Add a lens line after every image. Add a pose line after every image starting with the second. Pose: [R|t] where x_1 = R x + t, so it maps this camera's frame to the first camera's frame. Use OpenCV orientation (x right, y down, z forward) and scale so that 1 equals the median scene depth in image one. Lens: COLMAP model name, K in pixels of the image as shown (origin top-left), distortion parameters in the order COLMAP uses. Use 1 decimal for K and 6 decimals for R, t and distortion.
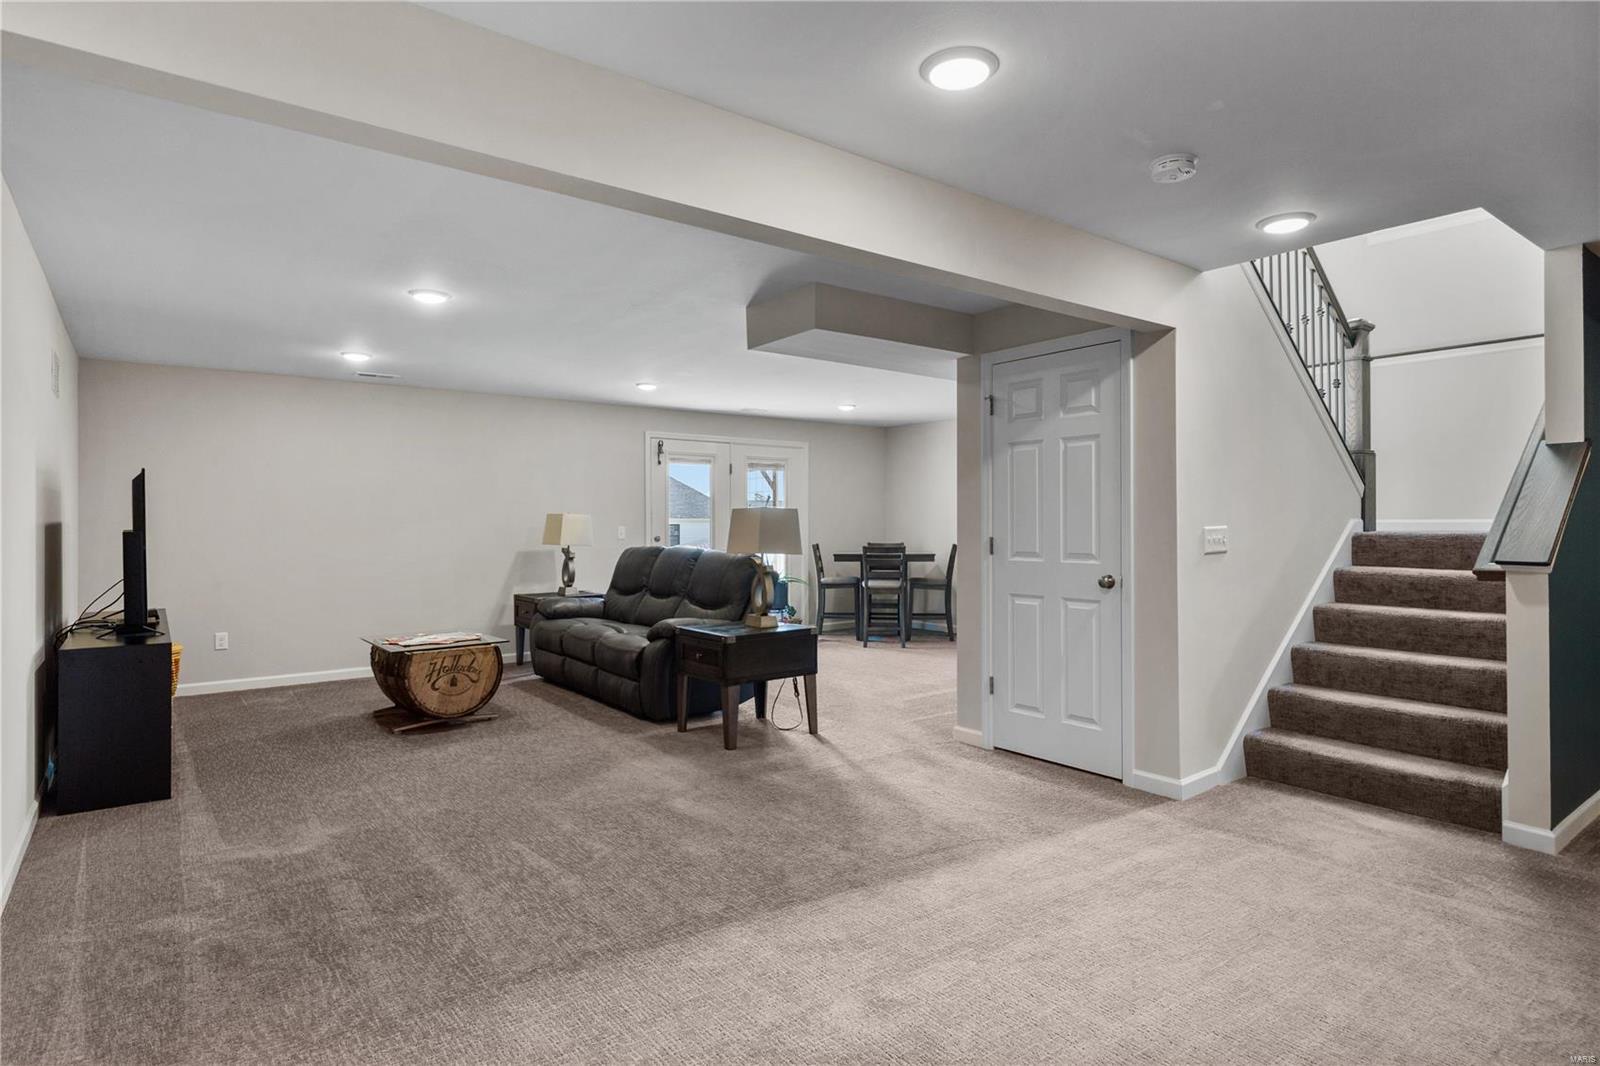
lens RADIAL K [[858.7, 0, 796.9], [0, 858.7, 528.9], [0, 0, 1]] dist [0.000538, 0.000007]
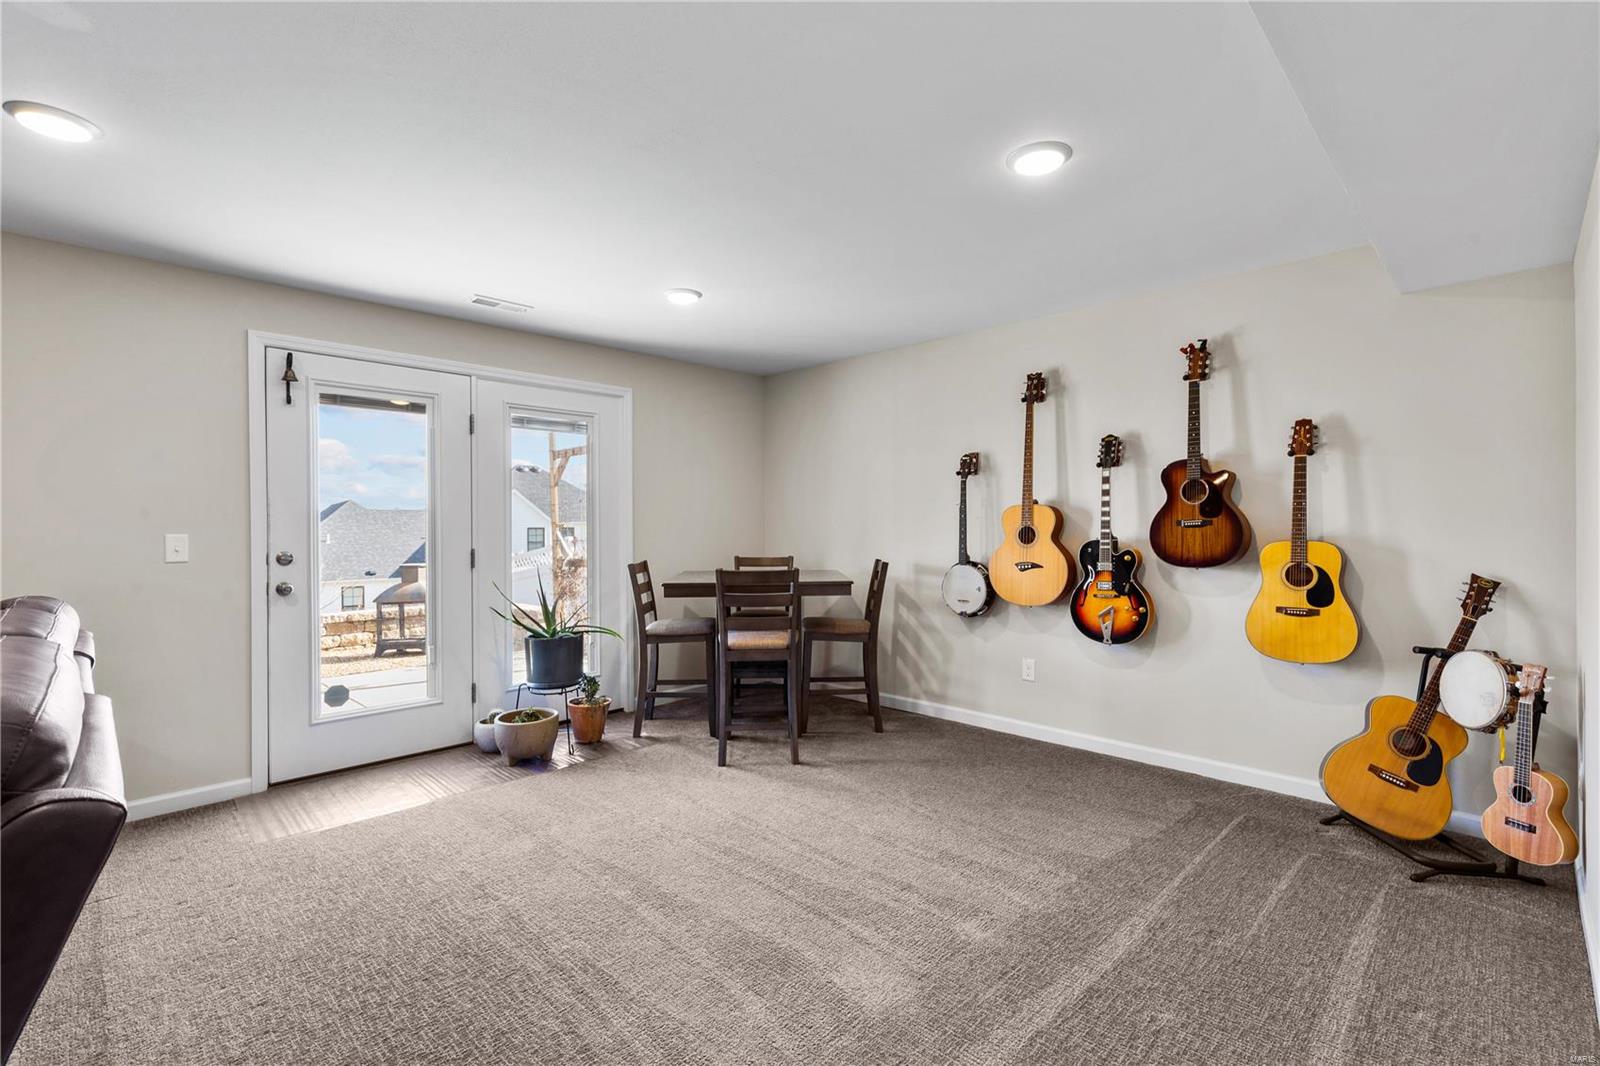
lens RADIAL K [[731.6, 0, 802.6], [0, 731.6, 534.6], [0, 0, 1]] dist [0.001449, 0.000171]
pose [[0.991362, -0.004376, 0.131081, 0.066586], [0.003950, 0.999986, 0.003510, -0.002030], [-0.131094, -0.002962, 0.991365, 0.520202]]
